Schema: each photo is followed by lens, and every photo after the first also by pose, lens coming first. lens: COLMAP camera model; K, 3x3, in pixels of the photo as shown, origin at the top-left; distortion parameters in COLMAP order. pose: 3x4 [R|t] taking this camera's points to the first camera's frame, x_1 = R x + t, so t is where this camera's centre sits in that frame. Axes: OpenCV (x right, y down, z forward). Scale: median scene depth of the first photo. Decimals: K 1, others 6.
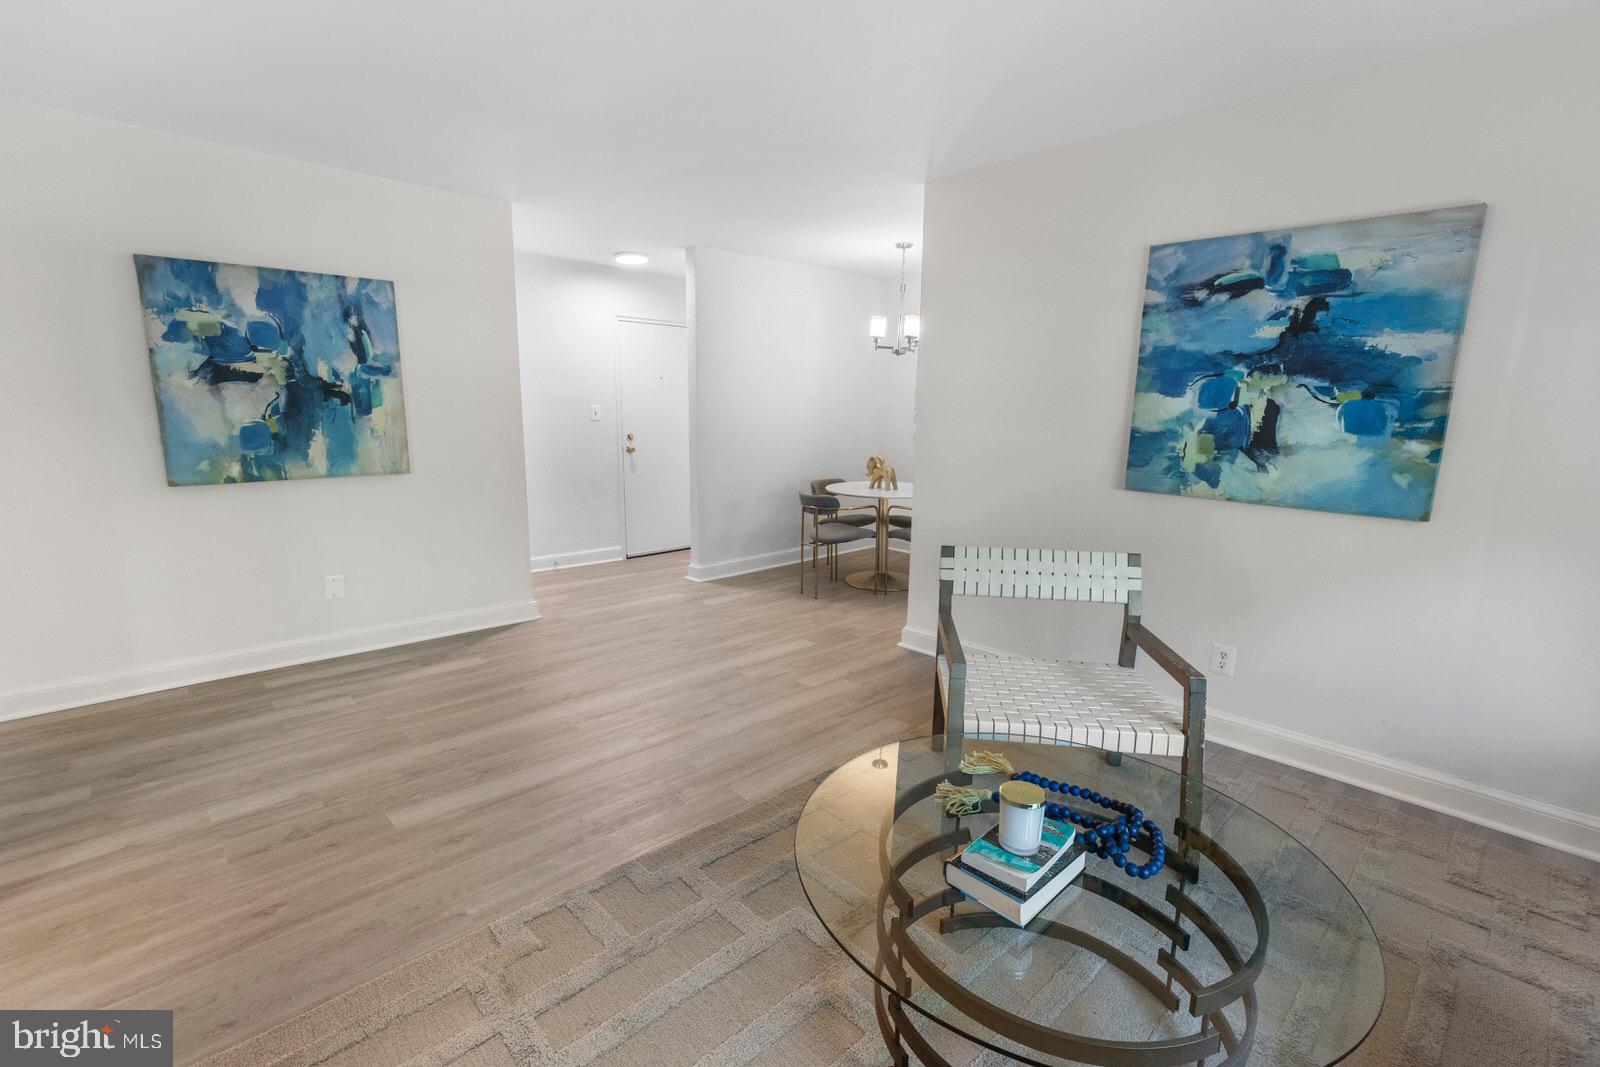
lens RADIAL K [[721.9, 0, 795.3], [0, 721.9, 523.6], [0, 0, 1]] dist [0.001170, -0.000660]
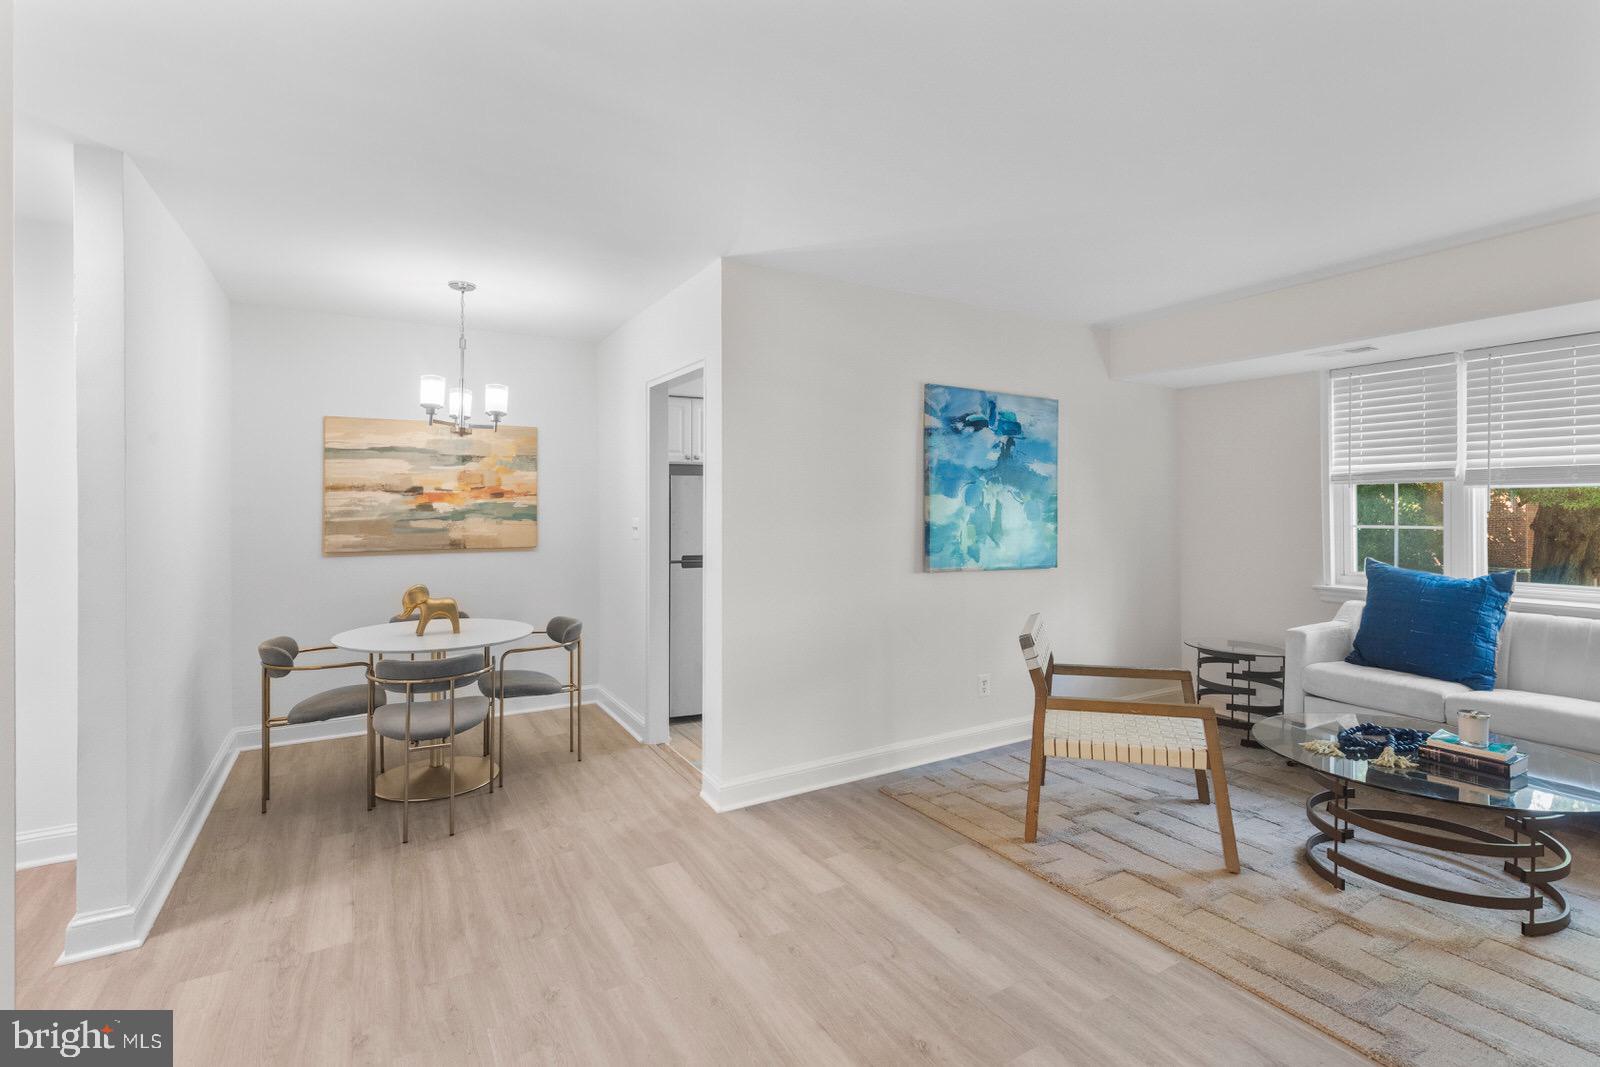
lens RADIAL K [[747.5, 0, 802.6], [0, 747.5, 508.7], [0, 0, 1]] dist [0.007326, -0.001267]
pose [[0.214403, -0.013303, 0.976655, -0.924928], [0.163907, 0.986218, -0.022549, -0.179442], [-0.962895, 0.164915, 0.213628, 1.026854]]
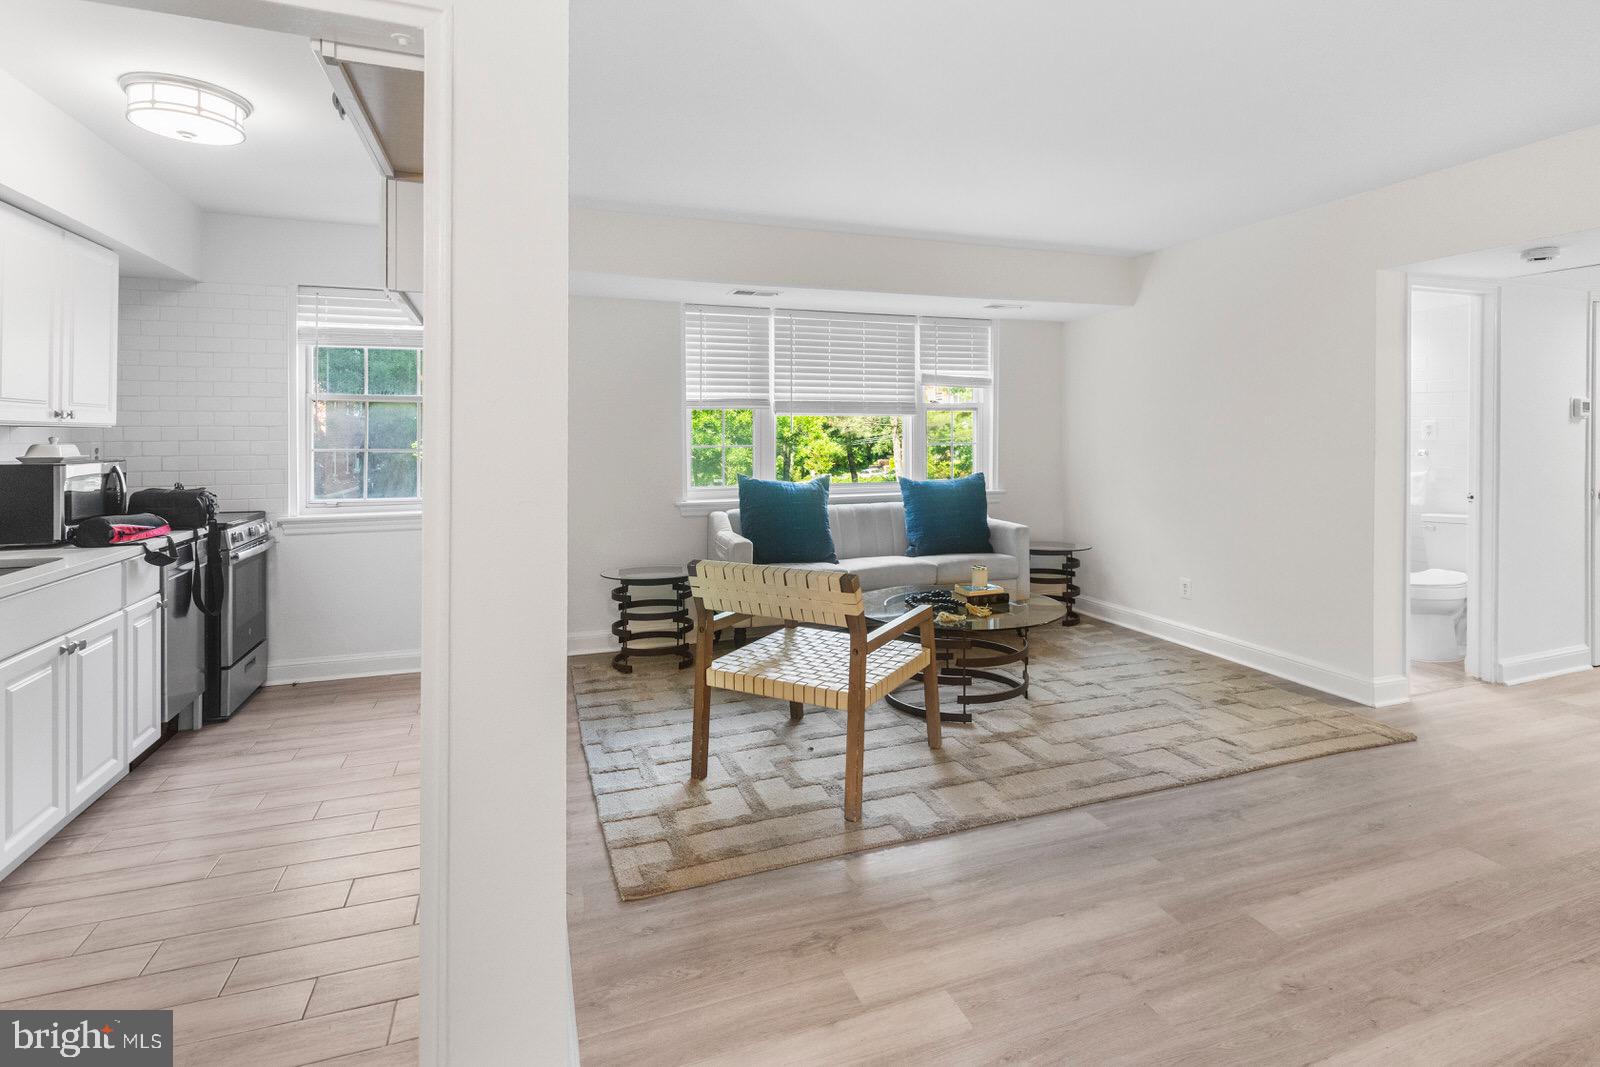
lens RADIAL K [[792.5, 0, 823.0], [0, 792.5, 441.4], [0, 0, 1]] dist [0.004370, 0.000283]
pose [[-0.924431, -0.010441, 0.381206, -0.128389], [0.055934, 0.985102, 0.162623, -0.287665], [-0.377224, 0.171656, -0.910075, 1.836468]]
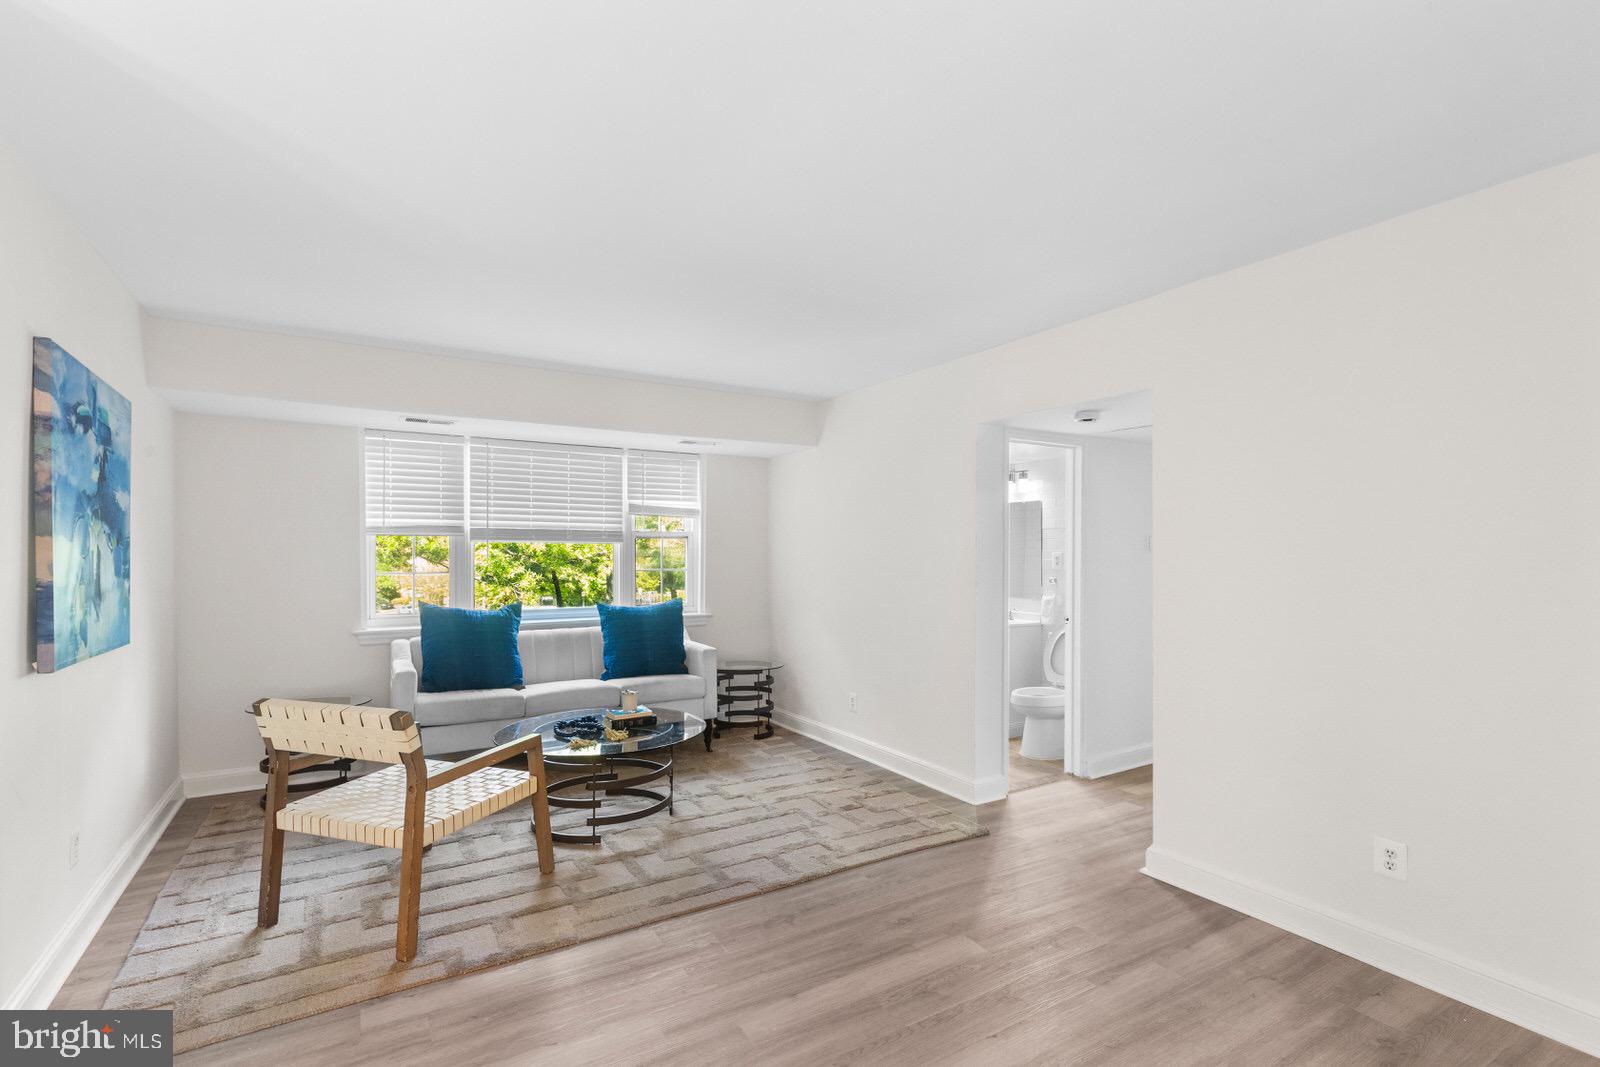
lens RADIAL K [[736.1, 0, 794.3], [0, 736.1, 558.3], [0, 0, 1]] dist [0.004942, 0.000950]
pose [[-0.978407, -0.013895, 0.206220, -0.433688], [0.021142, 0.985777, 0.166726, -0.289489], [-0.205604, 0.167485, -0.964197, 1.703572]]
